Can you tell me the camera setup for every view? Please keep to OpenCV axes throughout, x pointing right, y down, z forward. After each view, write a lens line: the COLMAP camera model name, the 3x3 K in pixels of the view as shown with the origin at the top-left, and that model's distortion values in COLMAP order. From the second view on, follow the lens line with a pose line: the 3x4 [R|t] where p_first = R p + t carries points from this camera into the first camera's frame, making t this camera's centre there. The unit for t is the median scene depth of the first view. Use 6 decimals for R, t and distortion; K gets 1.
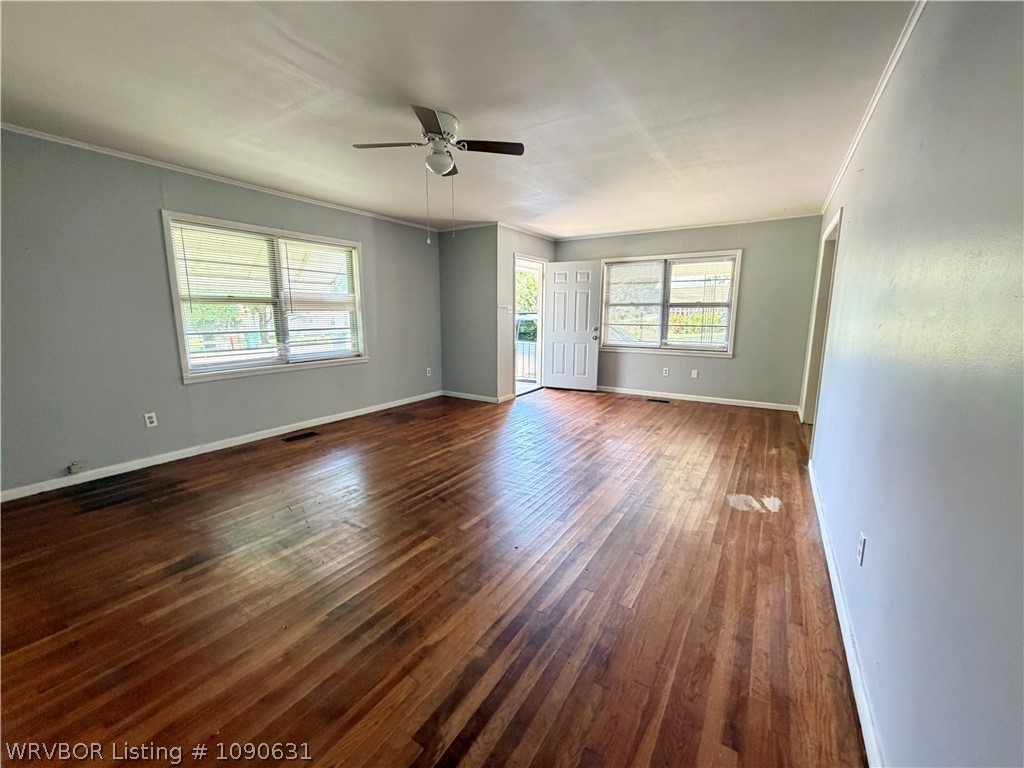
lens RADIAL K [[409.5, 0, 508.7], [0, 409.5, 385.4], [0, 0, 1]] dist [-0.003376, 0.000528]
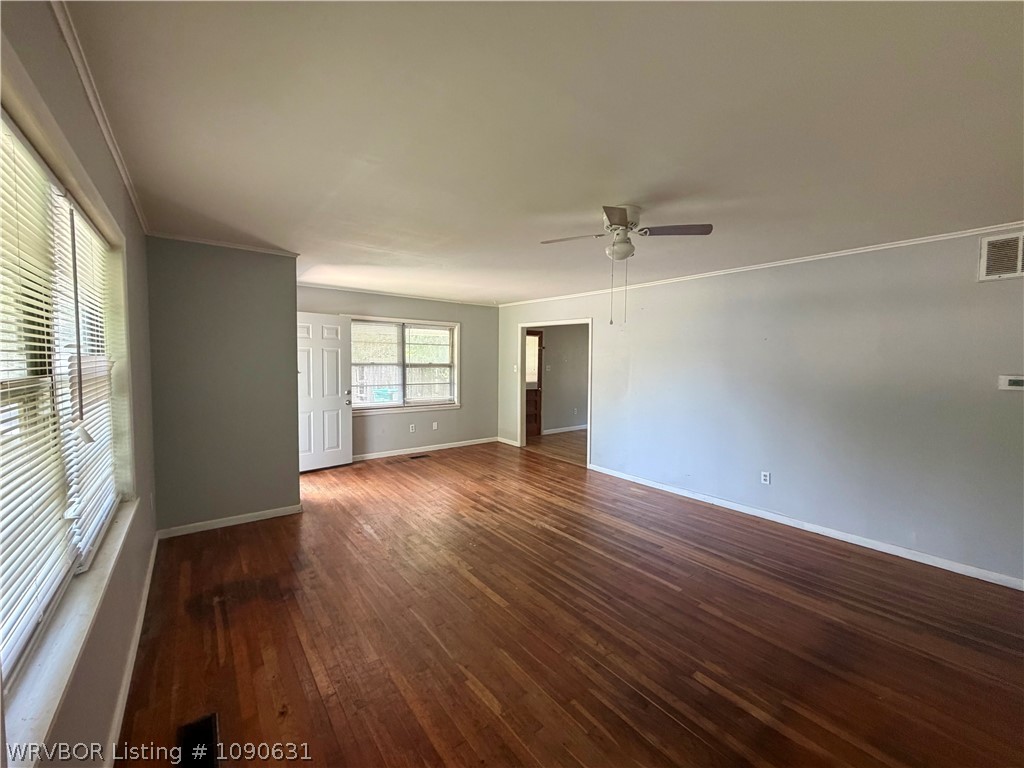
lens RADIAL K [[409.5, 0, 512.2], [0, 409.5, 381.2], [0, 0, 1]] dist [-0.003376, 0.000528]
pose [[0.335048, -0.046323, 0.941062, -0.521043], [0.154702, 0.987940, -0.006448, -0.107775], [-0.929414, 0.147745, 0.338174, 0.398141]]
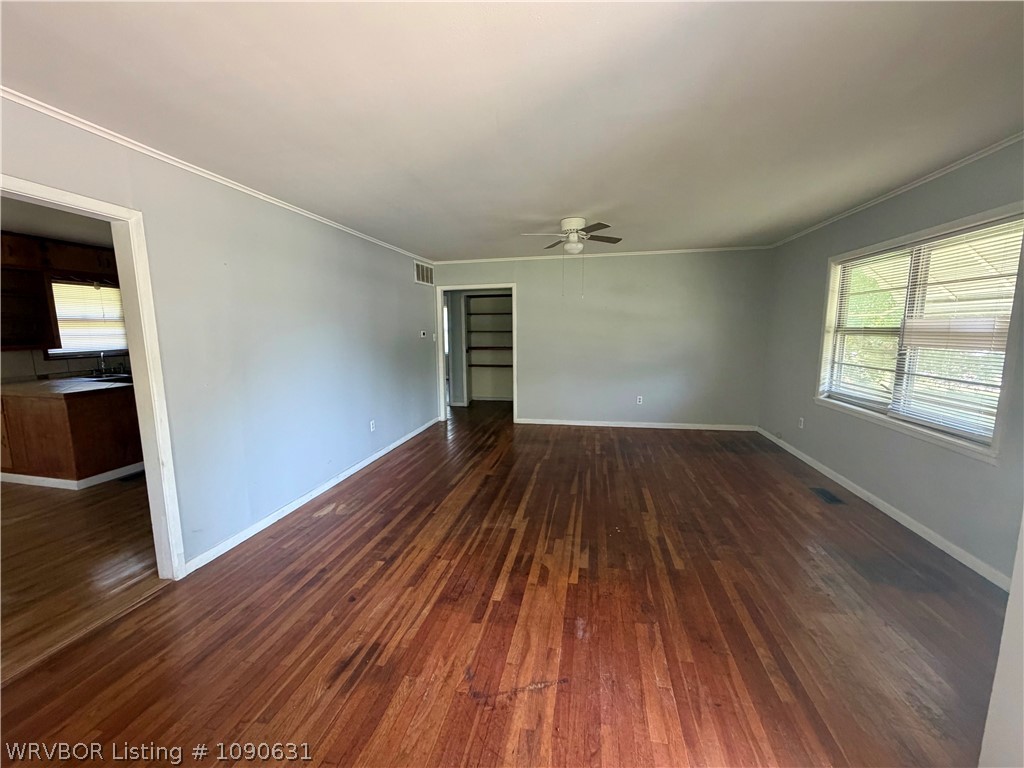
lens RADIAL K [[409.5, 0, 510.2], [0, 409.5, 385.6], [0, 0, 1]] dist [-0.003376, 0.000528]
pose [[-0.931514, 0.058322, -0.358998, 0.258355], [-0.055322, 0.952853, 0.298347, -0.206932], [0.359473, 0.297775, -0.884370, 1.004672]]
